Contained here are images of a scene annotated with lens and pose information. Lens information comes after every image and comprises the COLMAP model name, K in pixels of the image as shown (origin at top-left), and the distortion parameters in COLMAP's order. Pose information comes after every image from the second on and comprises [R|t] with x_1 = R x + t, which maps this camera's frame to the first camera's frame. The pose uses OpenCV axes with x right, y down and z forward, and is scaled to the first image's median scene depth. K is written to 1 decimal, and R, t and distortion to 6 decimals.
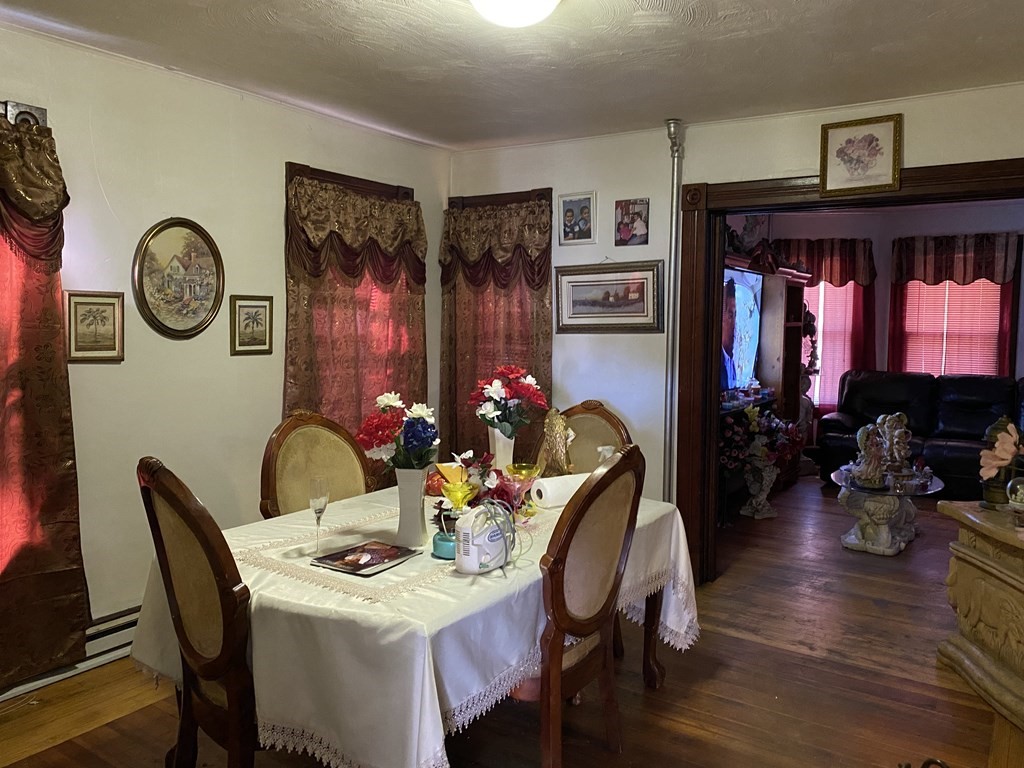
lens RADIAL K [[776.1, 0, 517.2], [0, 776.1, 384.7], [0, 0, 1]] dist [0.018597, -0.022911]
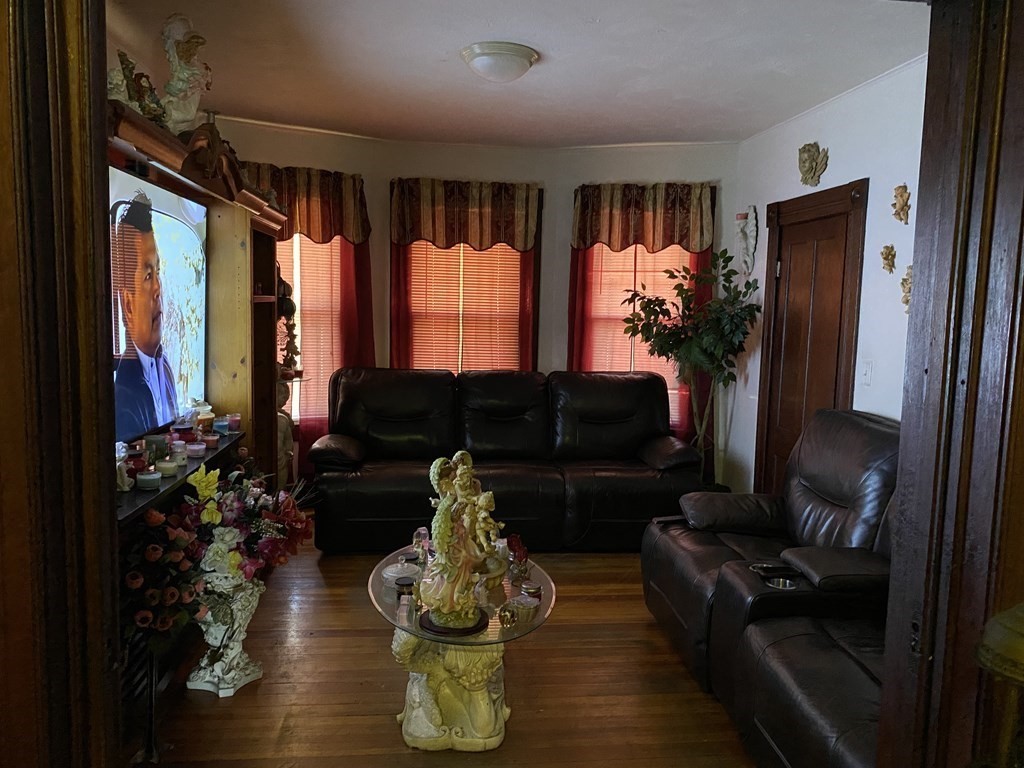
lens RADIAL K [[776.1, 0, 522.0], [0, 776.1, 384.5], [0, 0, 1]] dist [0.018597, -0.022911]
pose [[0.760809, -0.053192, 0.646793, 0.113634], [0.031749, 0.998493, 0.044771, -0.031089], [-0.648199, -0.013527, 0.761351, 0.401577]]
